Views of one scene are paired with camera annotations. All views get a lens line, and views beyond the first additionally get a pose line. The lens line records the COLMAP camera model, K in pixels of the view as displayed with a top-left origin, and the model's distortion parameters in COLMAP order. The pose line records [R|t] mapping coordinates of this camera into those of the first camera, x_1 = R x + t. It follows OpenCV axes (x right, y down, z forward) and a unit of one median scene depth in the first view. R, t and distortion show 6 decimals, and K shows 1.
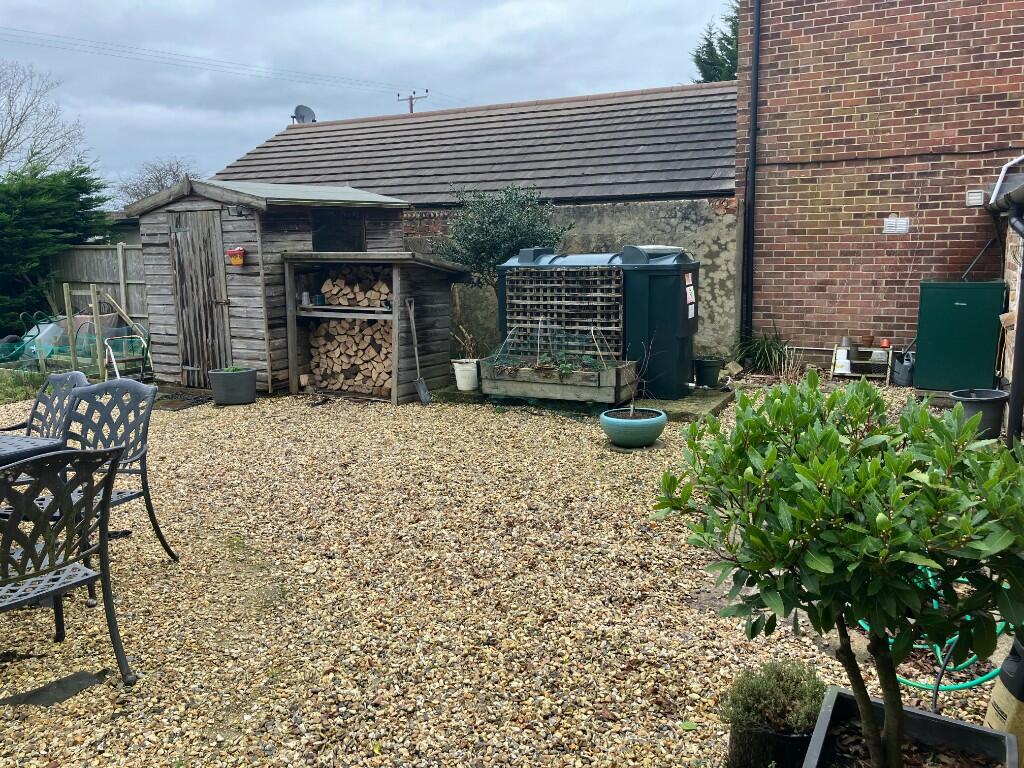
lens RADIAL K [[839.8, 0, 512.3], [0, 839.8, 384.4], [0, 0, 1]] dist [-0.005276, -0.004935]
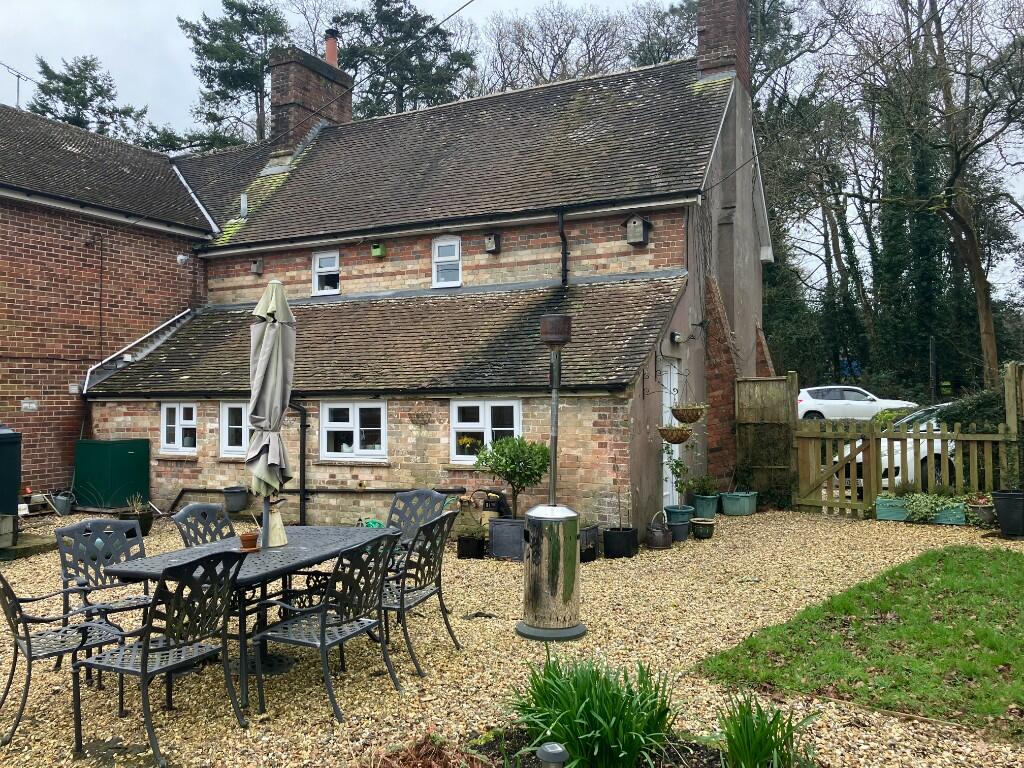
lens RADIAL K [[839.8, 0, 512.3], [0, 839.8, 384.4], [0, 0, 1]] dist [-0.005276, -0.004935]
pose [[-0.044728, 0.034707, 0.998396, -1.010622], [0.173935, 0.984402, -0.026429, -0.047918], [-0.983741, 0.172474, -0.050067, 0.274972]]
